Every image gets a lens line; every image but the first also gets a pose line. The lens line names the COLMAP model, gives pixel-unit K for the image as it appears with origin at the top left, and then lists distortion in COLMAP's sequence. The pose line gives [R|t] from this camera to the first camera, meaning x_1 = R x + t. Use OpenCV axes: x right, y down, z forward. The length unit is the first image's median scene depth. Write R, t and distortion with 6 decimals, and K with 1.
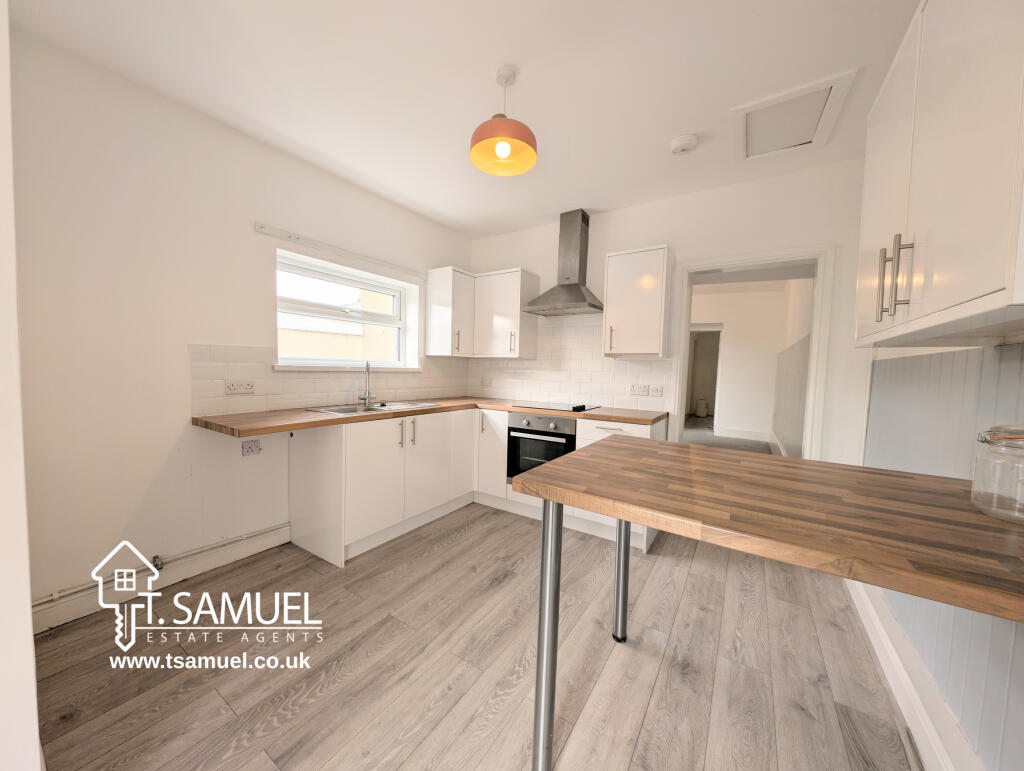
lens RADIAL K [[363.7, 0, 510.9], [0, 363.7, 385.8], [0, 0, 1]] dist [0.018613, -0.007949]
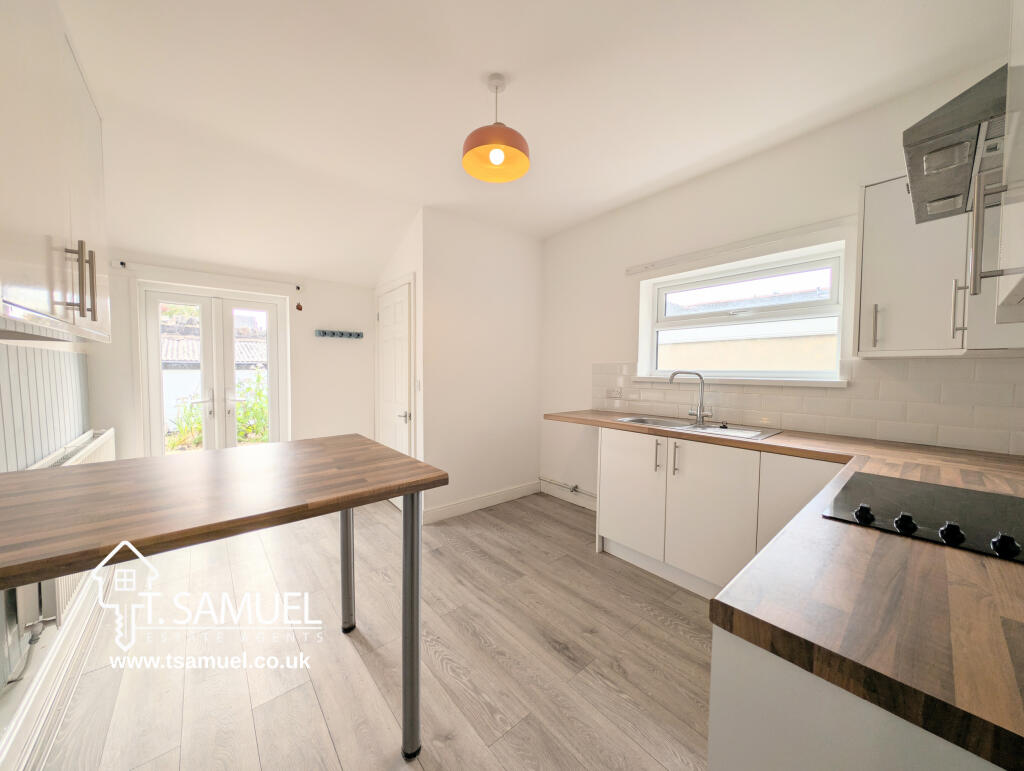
lens RADIAL K [[363.7, 0, 510.9], [0, 363.7, 385.8], [0, 0, 1]] dist [0.018613, -0.007949]
pose [[-0.283885, 0.013491, -0.958763, 0.679411], [-0.064037, 0.997402, 0.032996, -0.041528], [0.956718, 0.070763, -0.282284, 0.992129]]
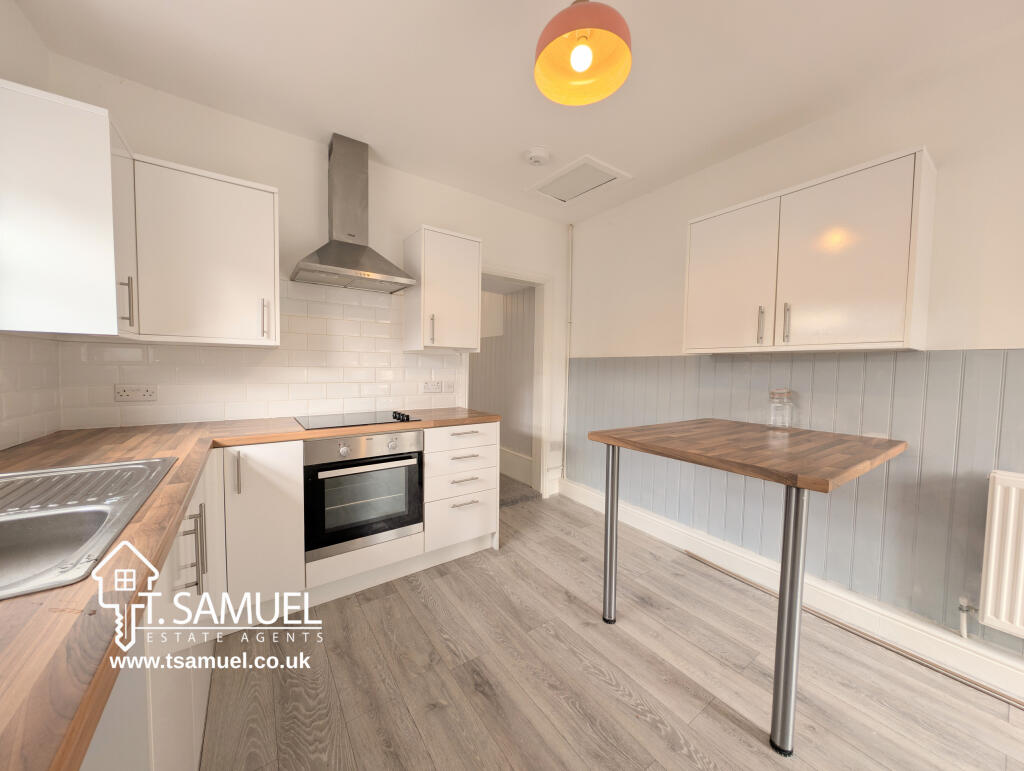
lens RADIAL K [[363.7, 0, 510.9], [0, 363.7, 385.8], [0, 0, 1]] dist [0.018613, -0.007949]
pose [[0.368249, -0.067465, 0.927276, -0.559026], [0.040011, 0.997590, 0.056691, -0.047500], [-0.928866, 0.016224, 0.370061, 0.637920]]
